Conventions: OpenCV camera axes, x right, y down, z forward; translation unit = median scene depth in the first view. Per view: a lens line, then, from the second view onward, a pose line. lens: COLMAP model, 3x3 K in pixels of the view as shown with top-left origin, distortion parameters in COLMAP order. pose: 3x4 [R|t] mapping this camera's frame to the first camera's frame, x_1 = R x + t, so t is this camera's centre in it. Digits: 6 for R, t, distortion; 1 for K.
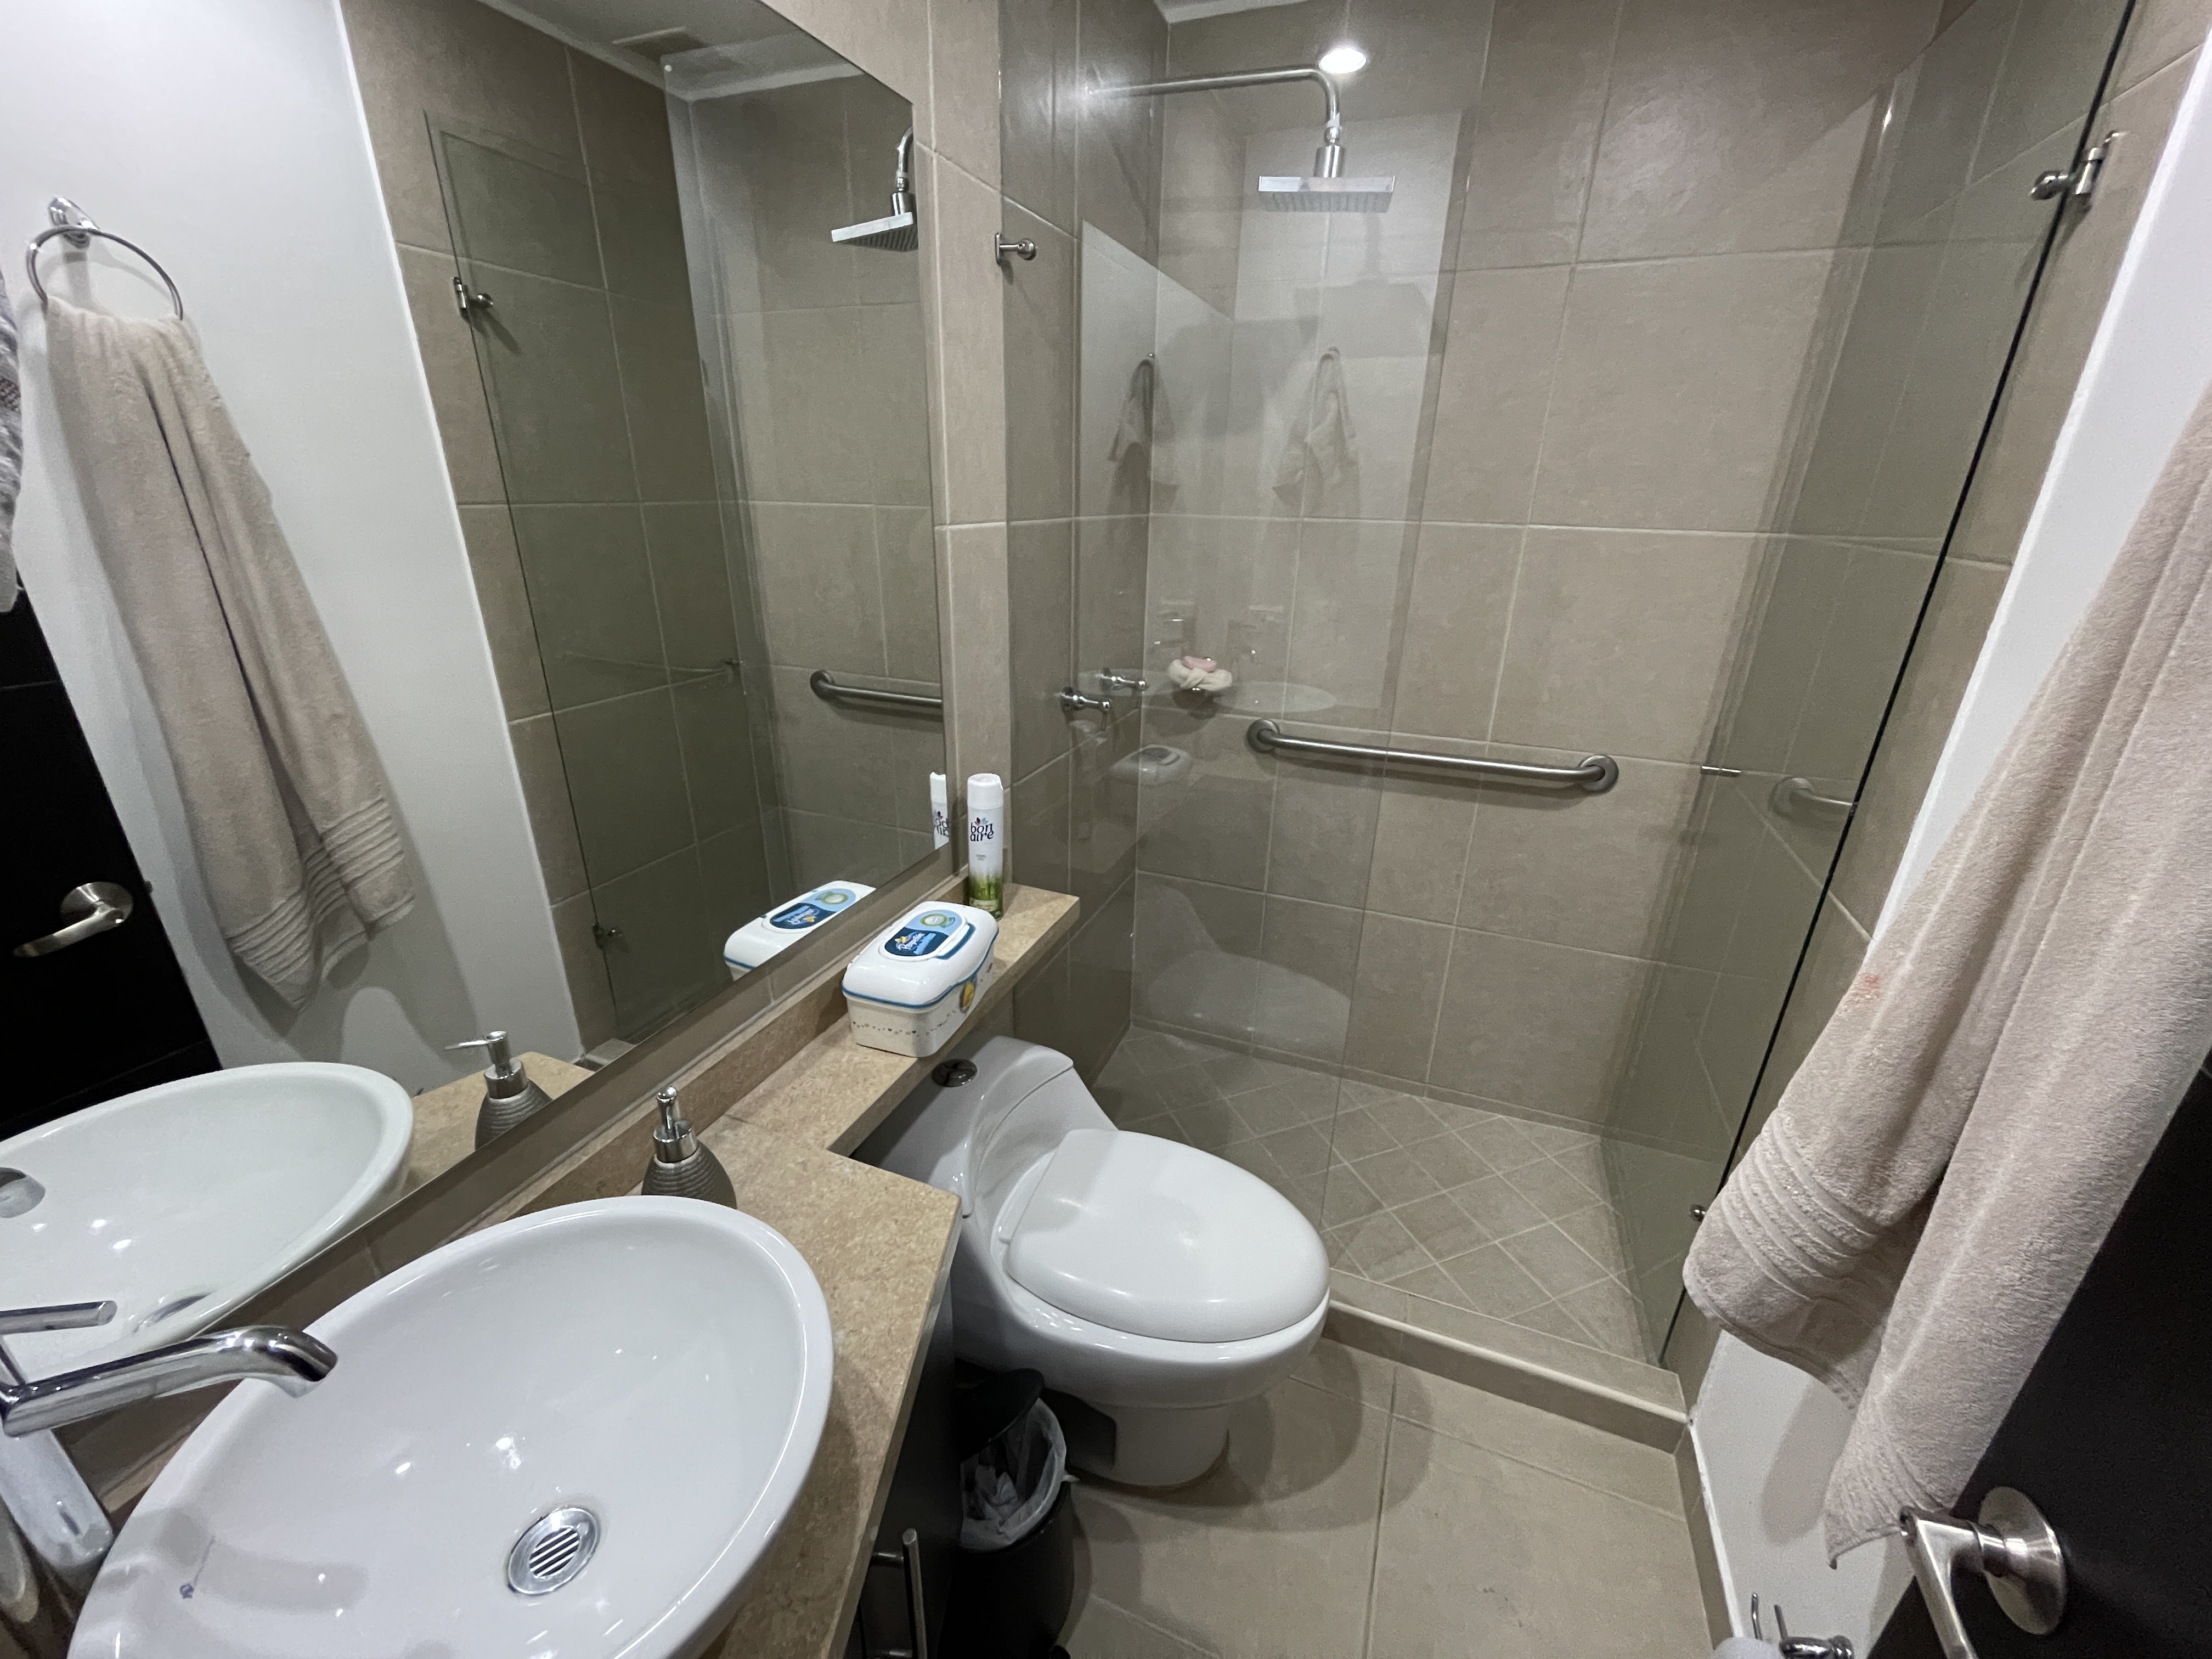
lens RADIAL K [[897.9, 0, 1106.0], [0, 897.9, 829.5], [0, 0, 1]] dist [-0.001906, 0.000187]
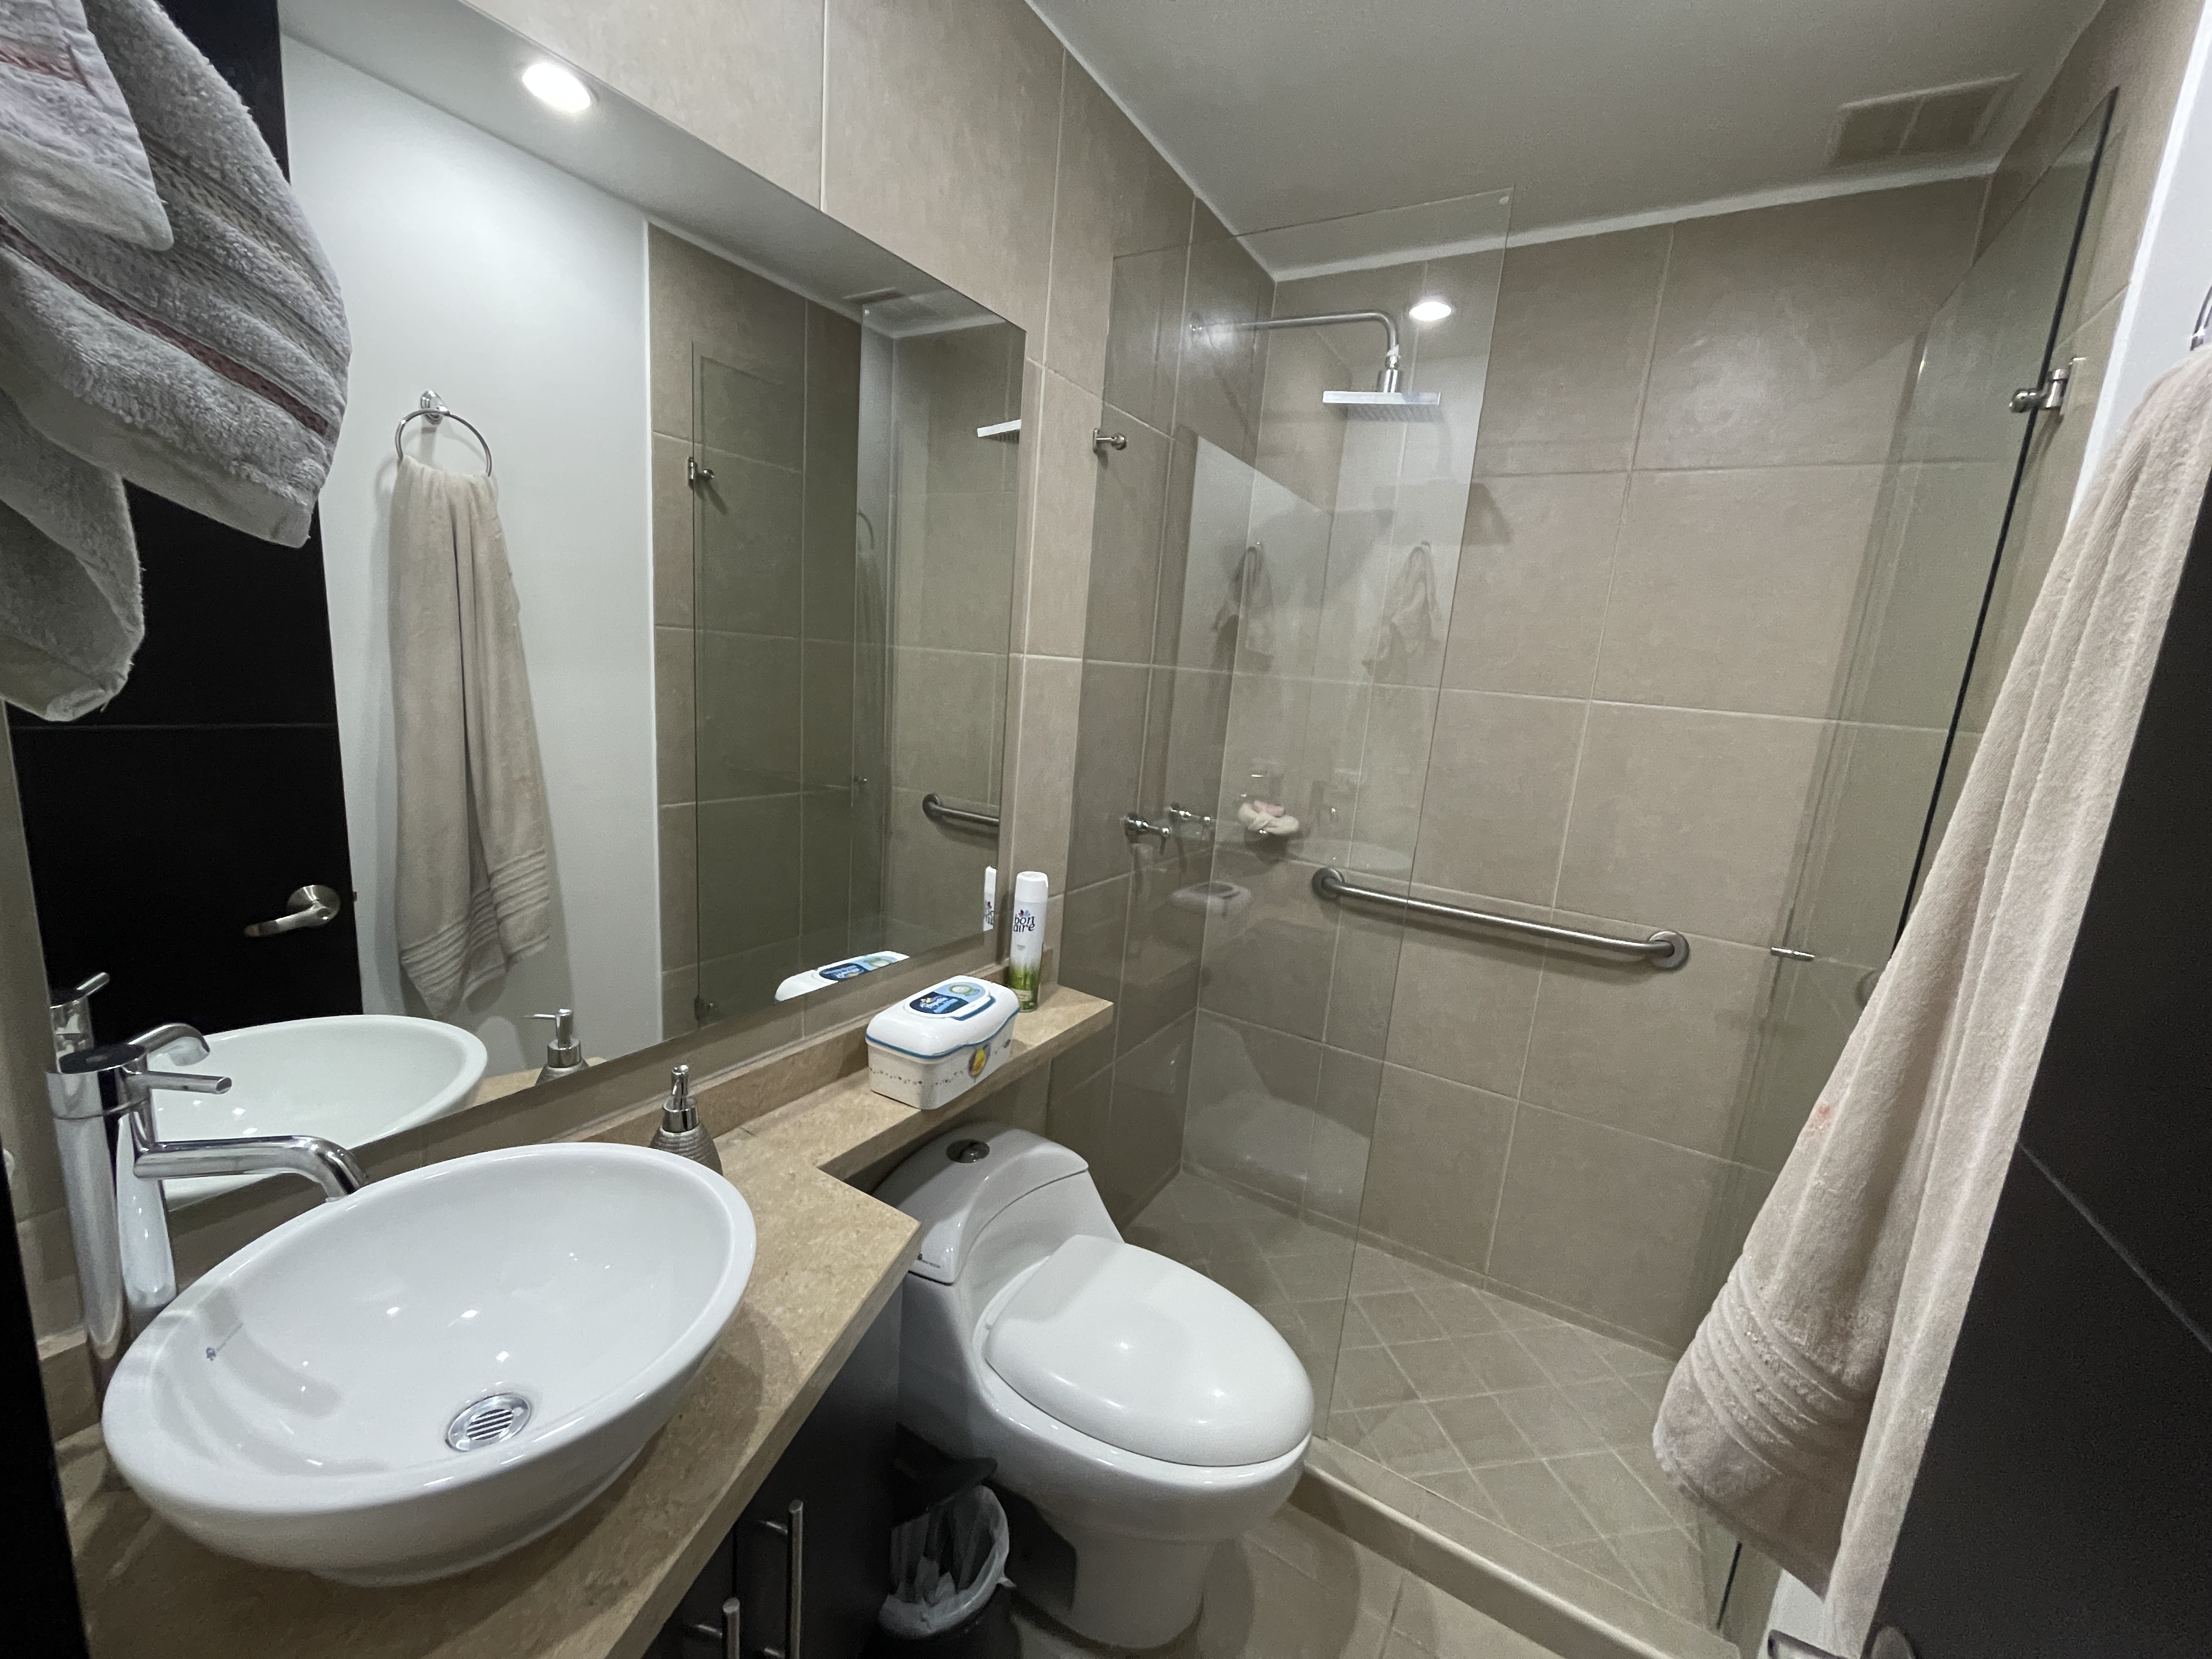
lens RADIAL K [[897.9, 0, 1106.0], [0, 897.9, 829.5], [0, 0, 1]] dist [-0.001906, 0.000187]
pose [[0.984755, 0.087998, -0.150048, 0.101948], [-0.115035, 0.976493, -0.182284, 0.070634], [0.130480, 0.196766, 0.971729, -0.061048]]
